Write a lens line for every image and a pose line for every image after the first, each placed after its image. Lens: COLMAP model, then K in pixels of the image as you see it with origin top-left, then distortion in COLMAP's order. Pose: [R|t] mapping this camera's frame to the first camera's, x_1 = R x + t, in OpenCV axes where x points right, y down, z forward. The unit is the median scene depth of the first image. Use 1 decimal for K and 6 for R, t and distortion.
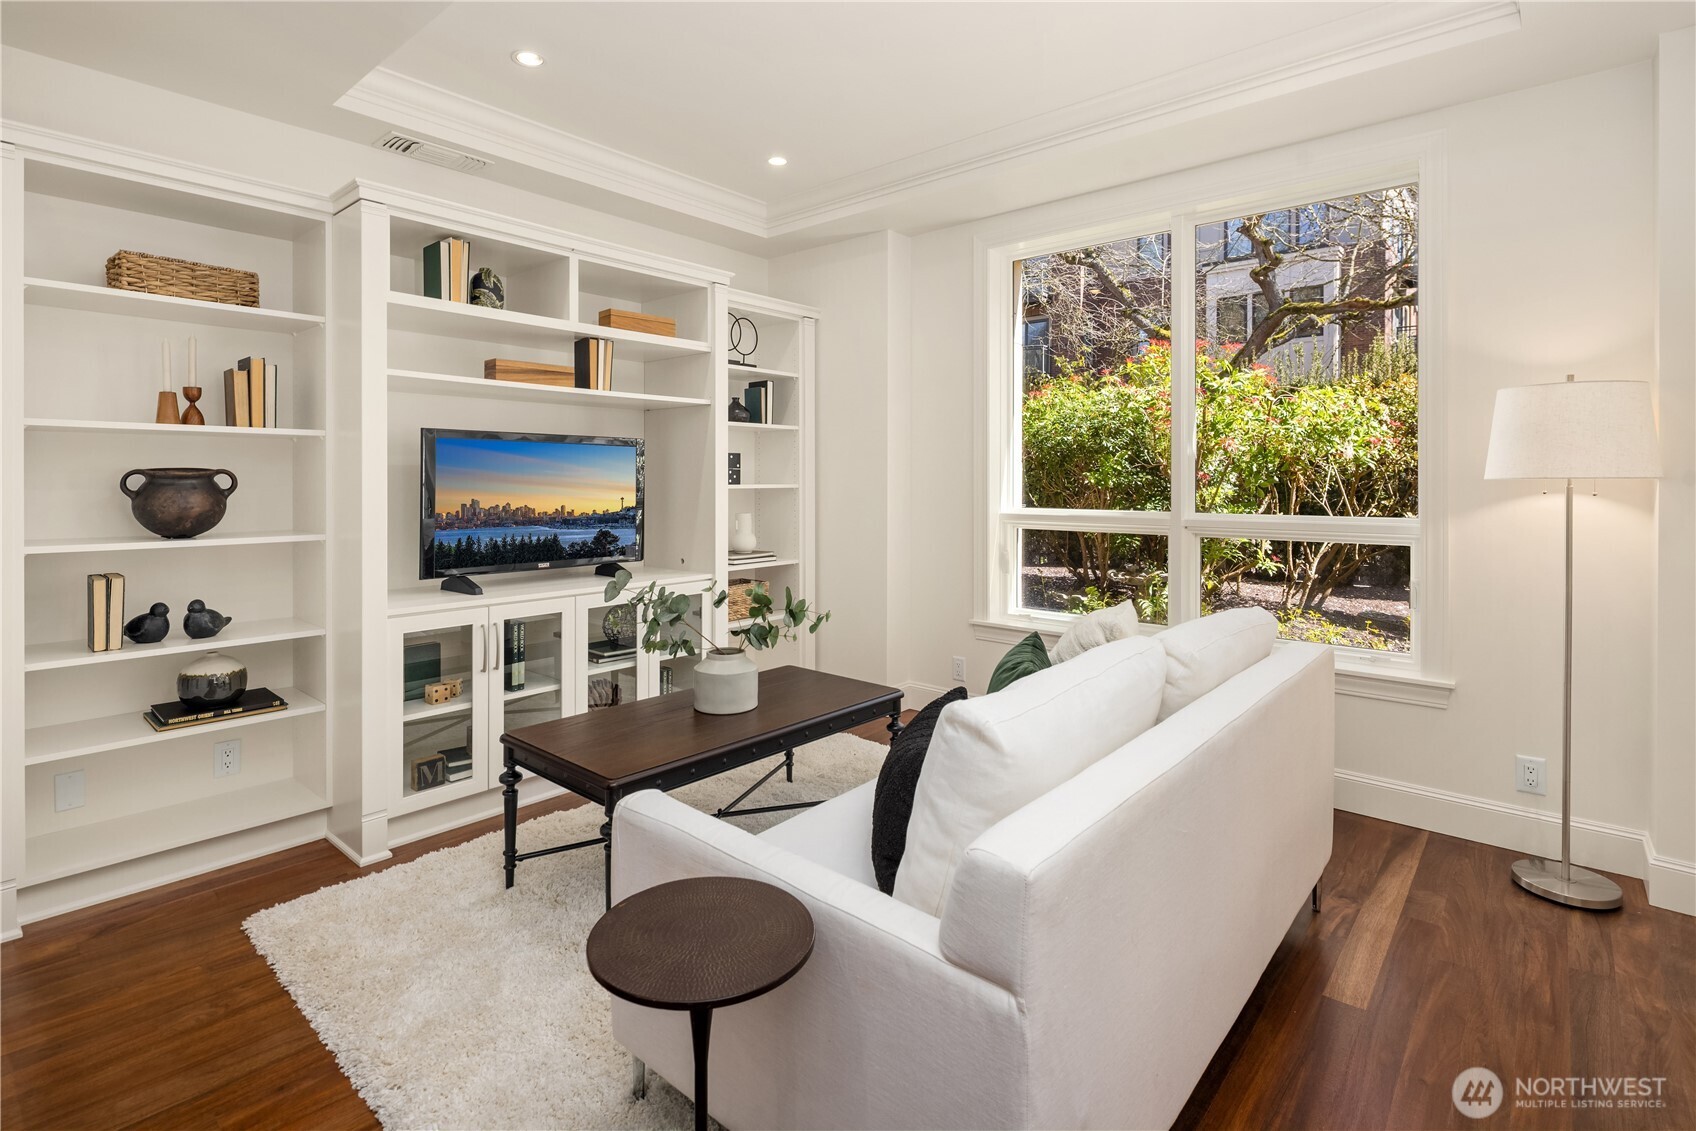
lens RADIAL K [[824.6, 0, 839.4], [0, 824.6, 488.0], [0, 0, 1]] dist [-0.002368, -0.002226]
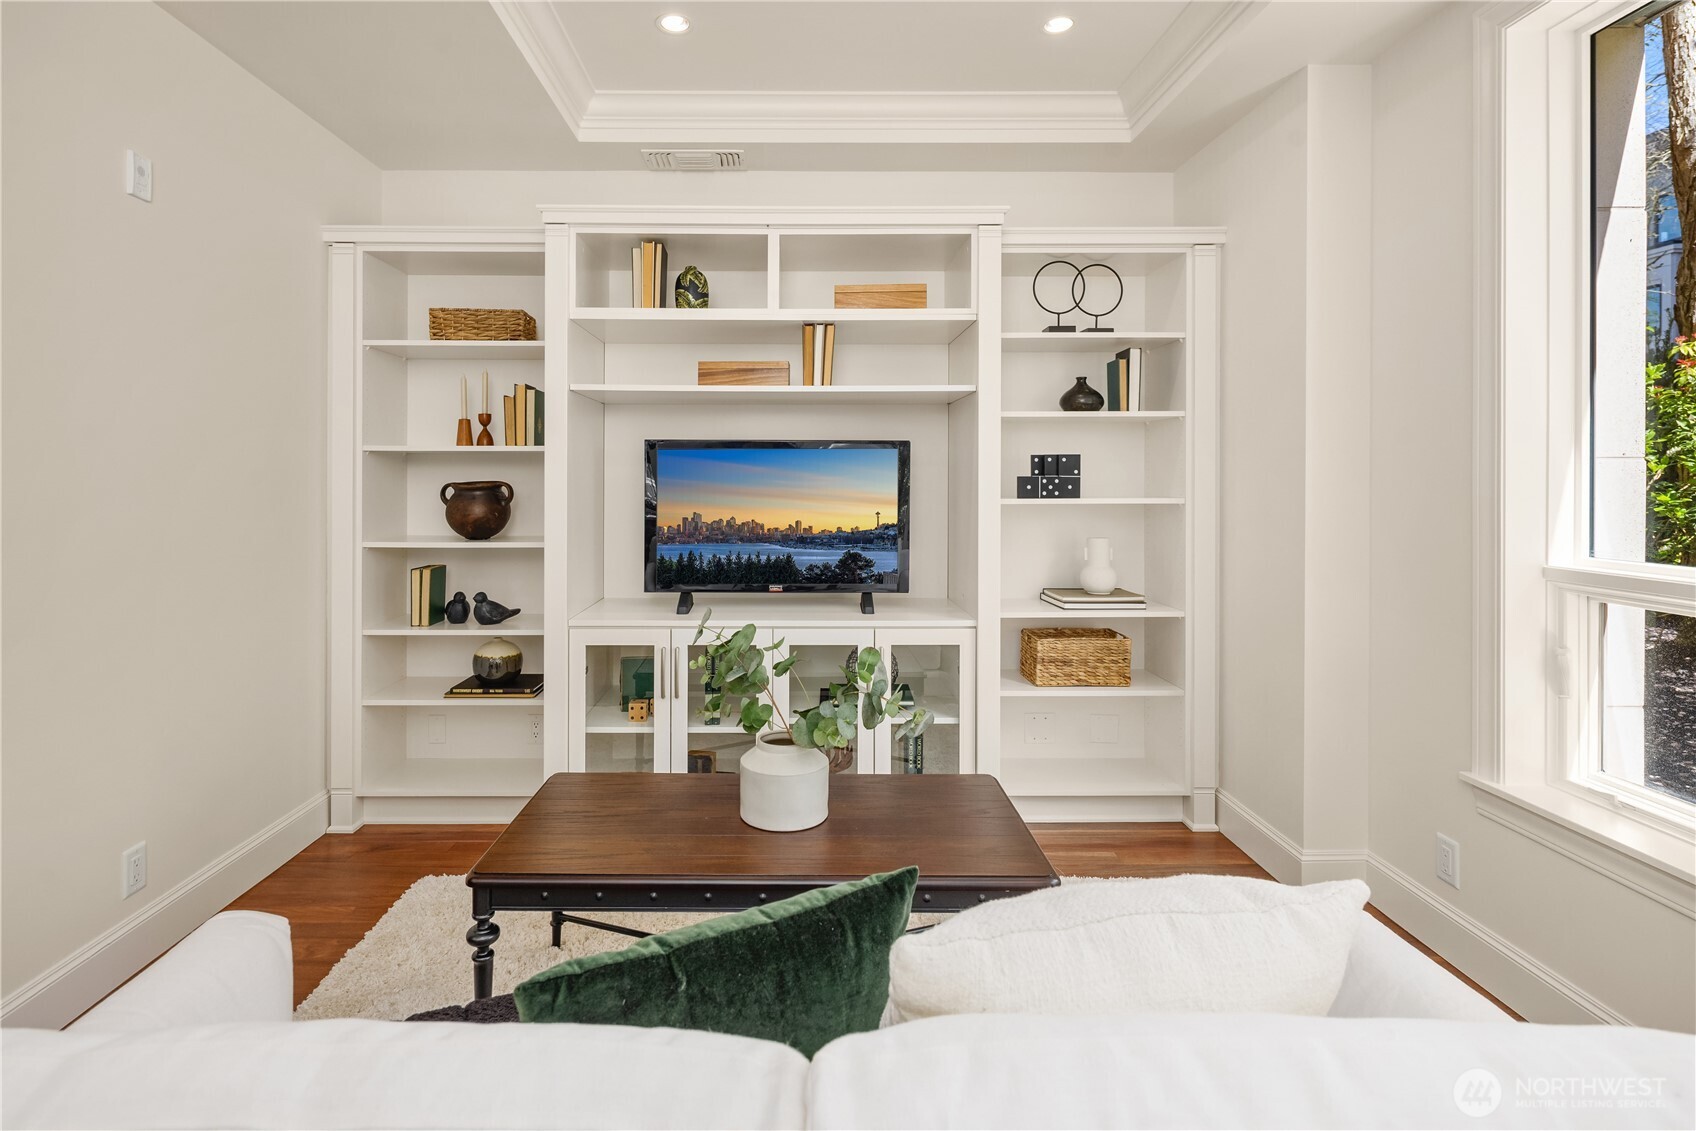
lens RADIAL K [[824.6, 0, 873.3], [0, 824.6, 482.5], [0, 0, 1]] dist [-0.002368, -0.002226]
pose [[0.658007, 0.003503, -0.753004, 0.411466], [-0.006507, 0.999978, -0.001034, -0.021337], [0.752984, 0.005580, 0.658015, 0.537785]]
